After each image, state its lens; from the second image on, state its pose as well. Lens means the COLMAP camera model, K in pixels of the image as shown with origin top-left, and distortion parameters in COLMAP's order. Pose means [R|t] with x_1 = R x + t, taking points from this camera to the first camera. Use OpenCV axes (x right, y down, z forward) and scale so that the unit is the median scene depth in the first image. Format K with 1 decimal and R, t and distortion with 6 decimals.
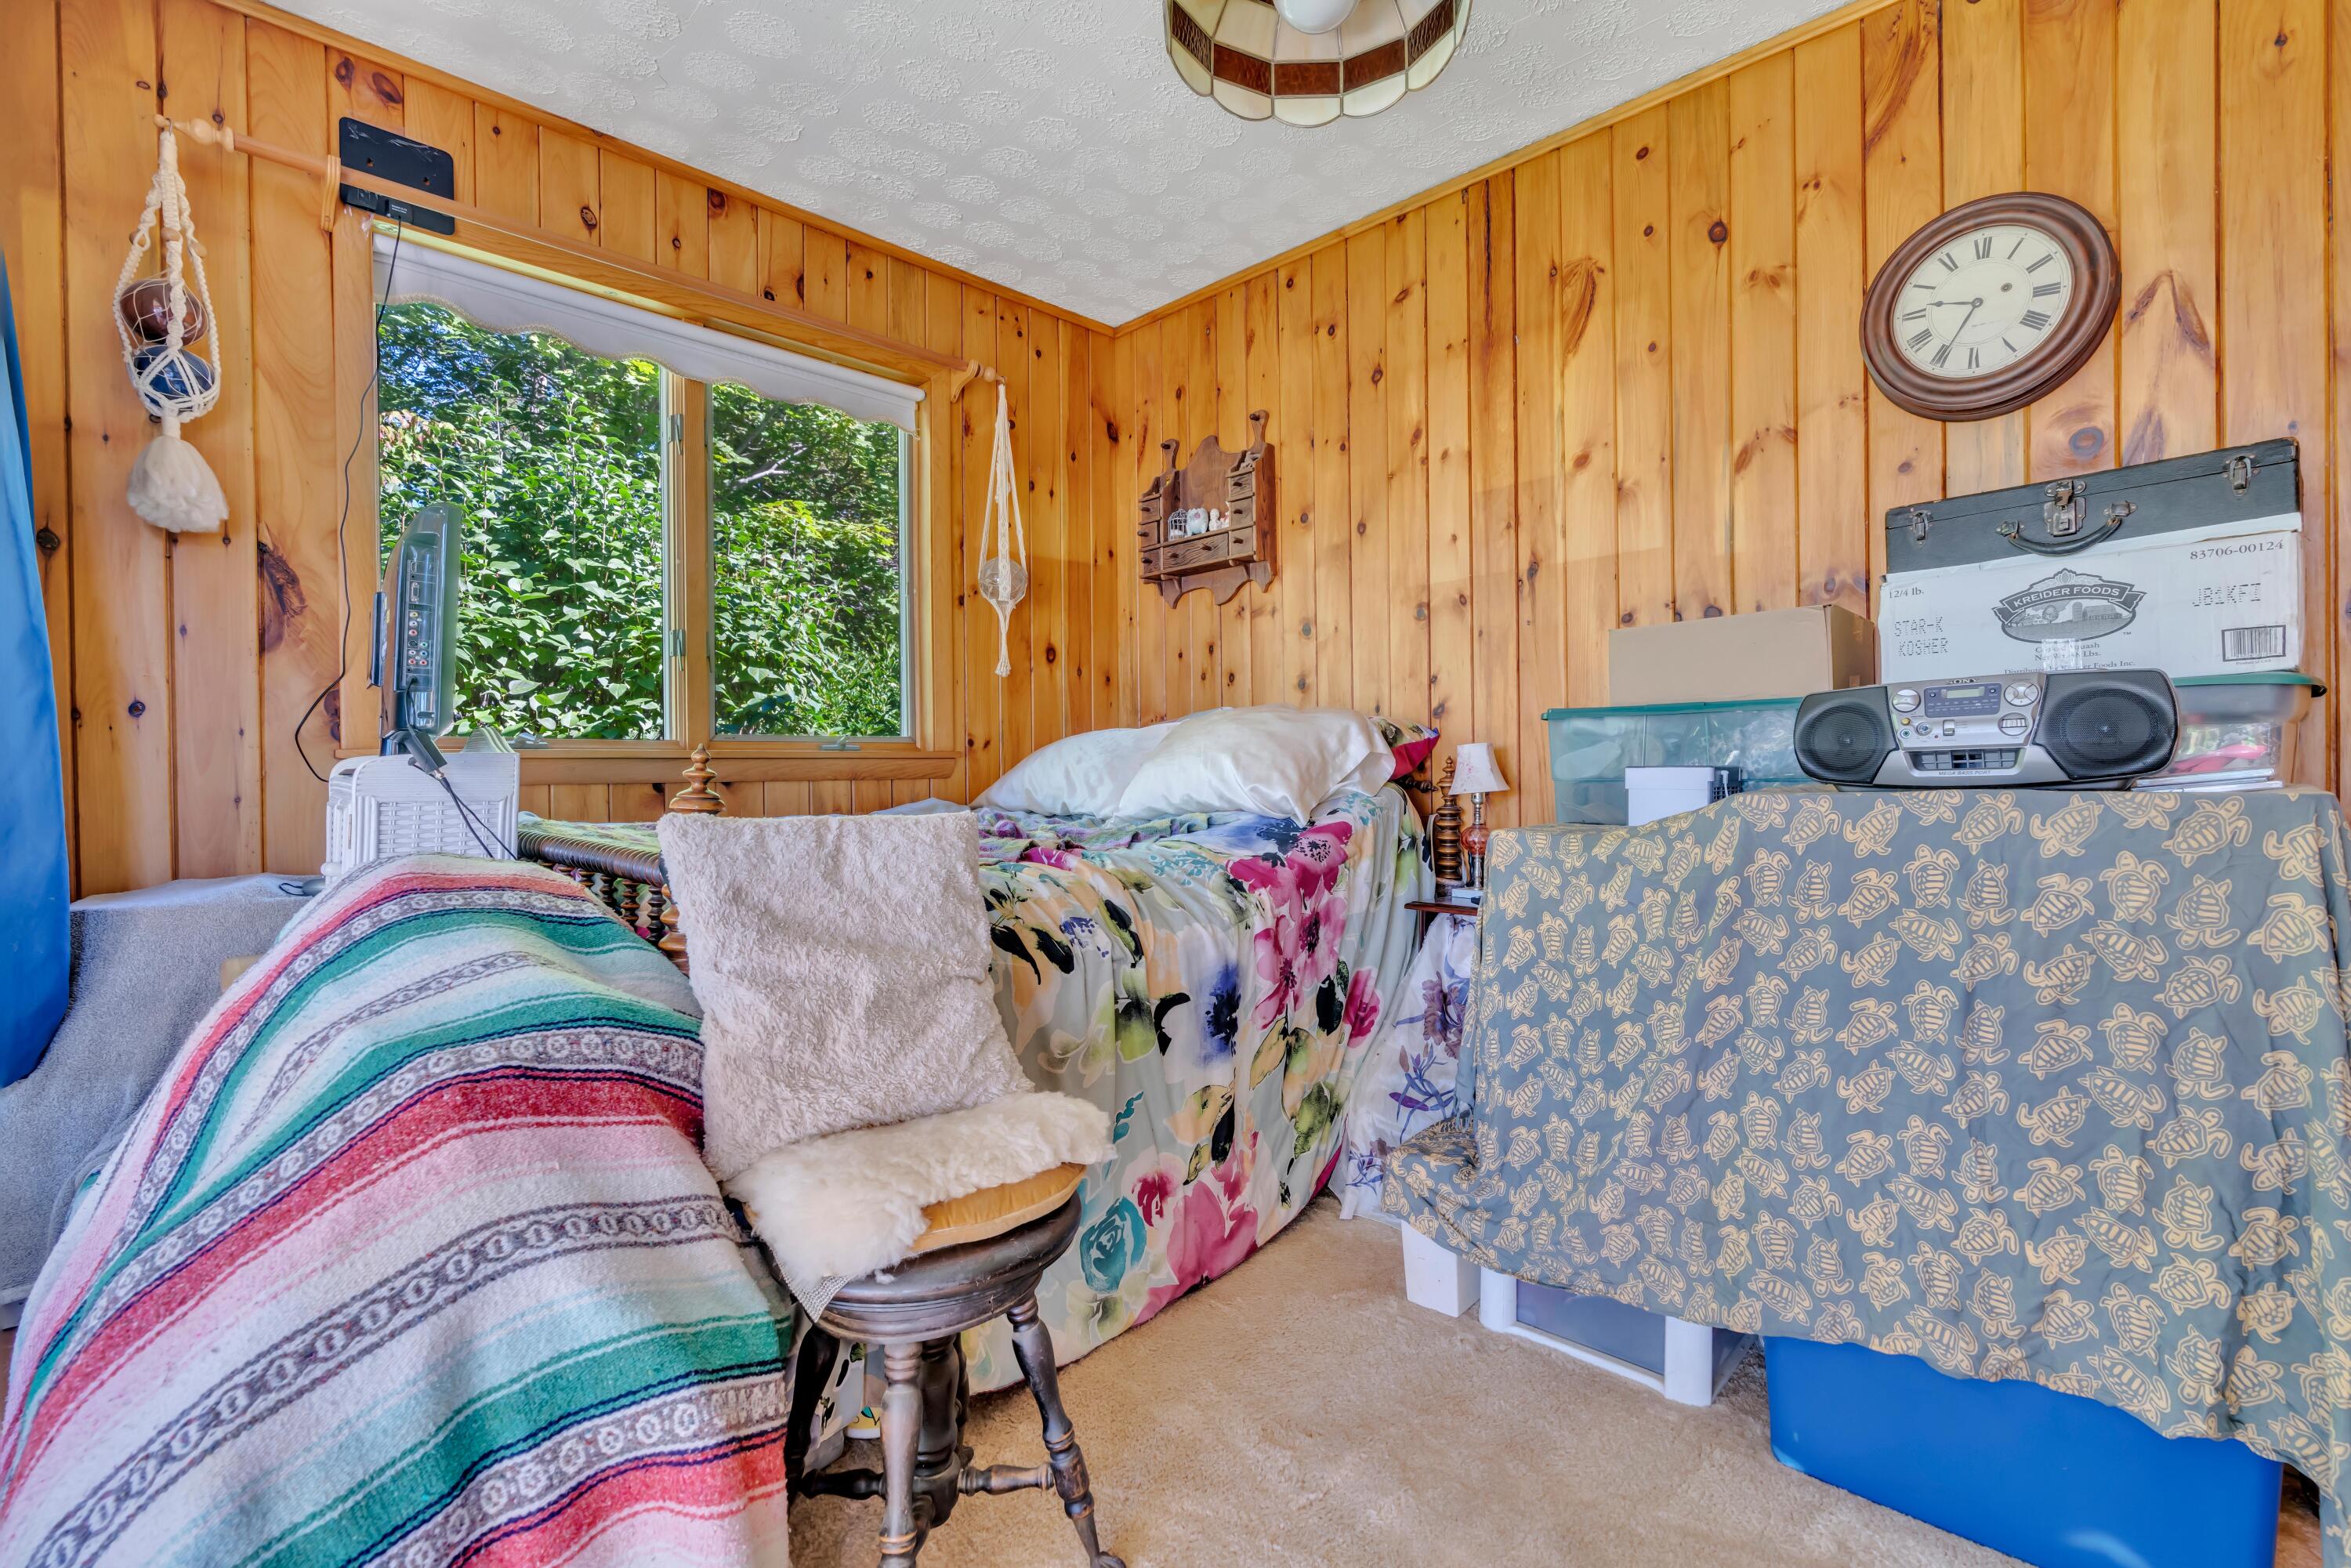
lens RADIAL K [[1051.1, 0, 1180.6], [0, 1051.1, 772.0], [0, 0, 1]] dist [-0.008897, 0.003469]
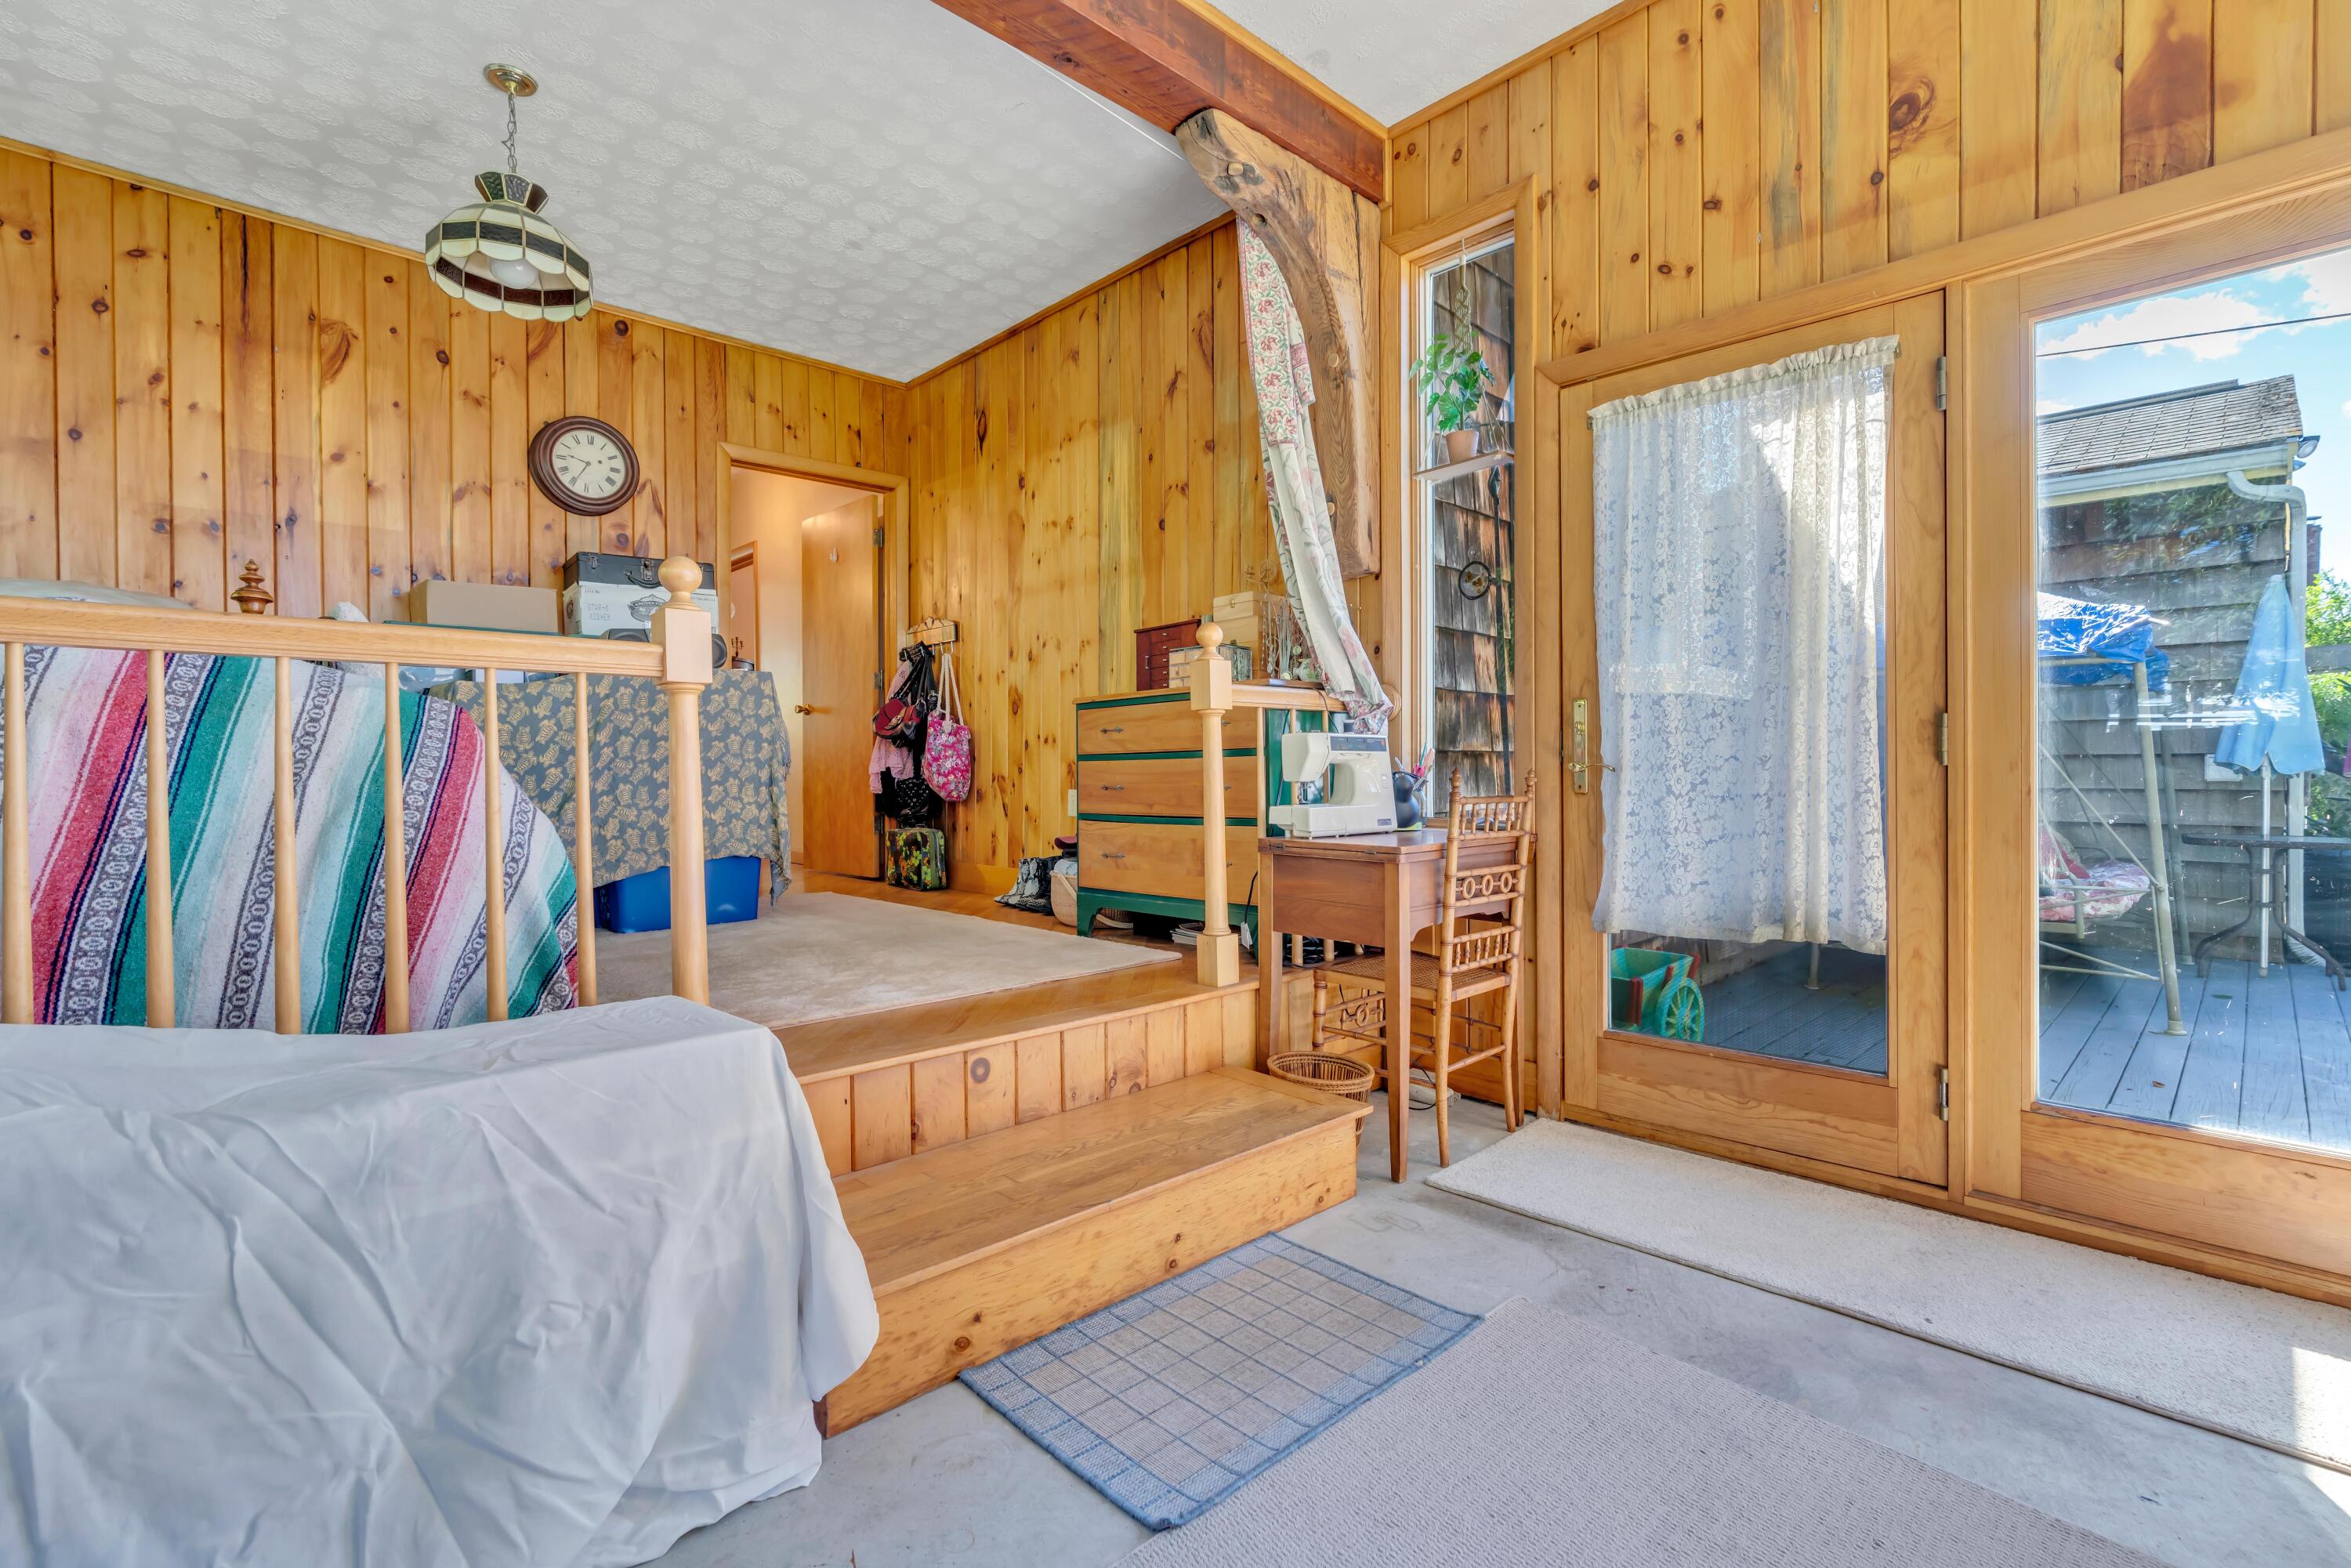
lens RADIAL K [[1051.1, 0, 1195.4], [0, 1051.1, 770.9], [0, 0, 1]] dist [-0.008897, 0.003469]
pose [[0.022768, 0.005392, 0.999726, -1.211610], [0.011820, 0.999914, -0.005663, 0.192322], [-0.999671, 0.011946, 0.022702, -0.270167]]
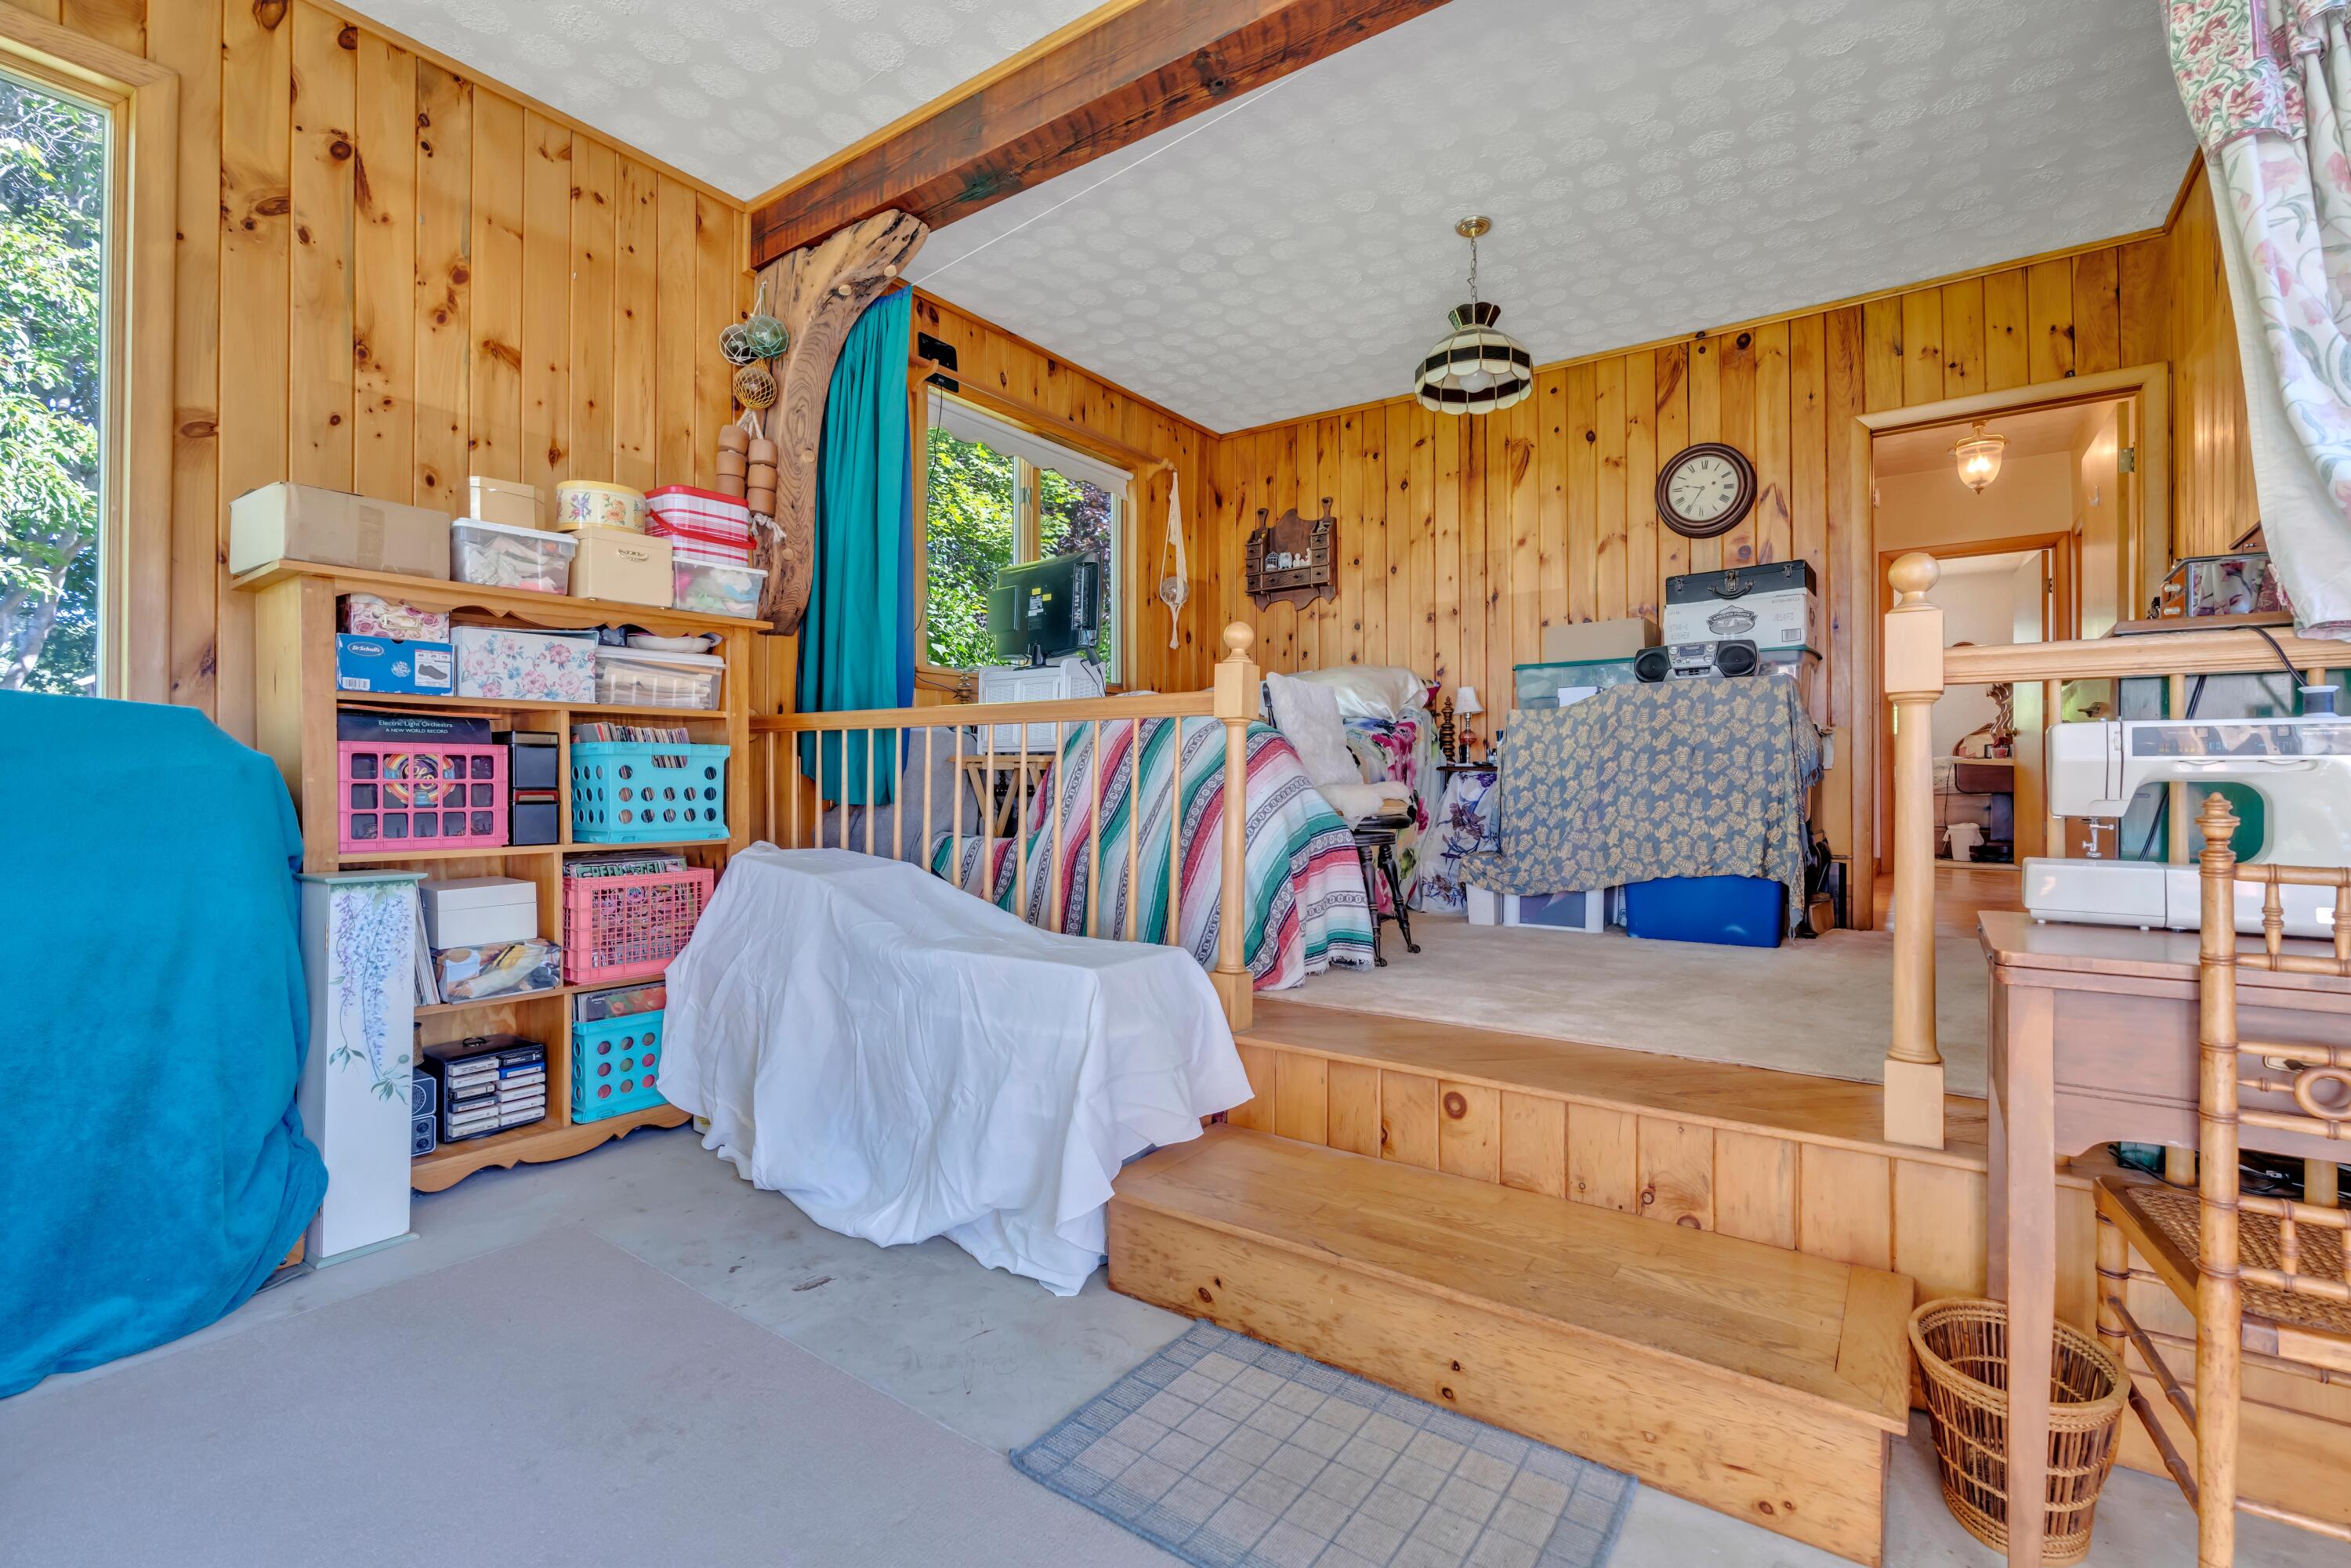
lens RADIAL K [[1051.1, 0, 1181.8], [0, 1051.1, 769.7], [0, 0, 1]] dist [-0.008897, 0.003469]
pose [[0.985915, 0.012475, 0.166782, -0.633163], [-0.009603, 0.999792, -0.018012, 0.188009], [-0.166972, 0.016156, 0.985829, -0.913005]]
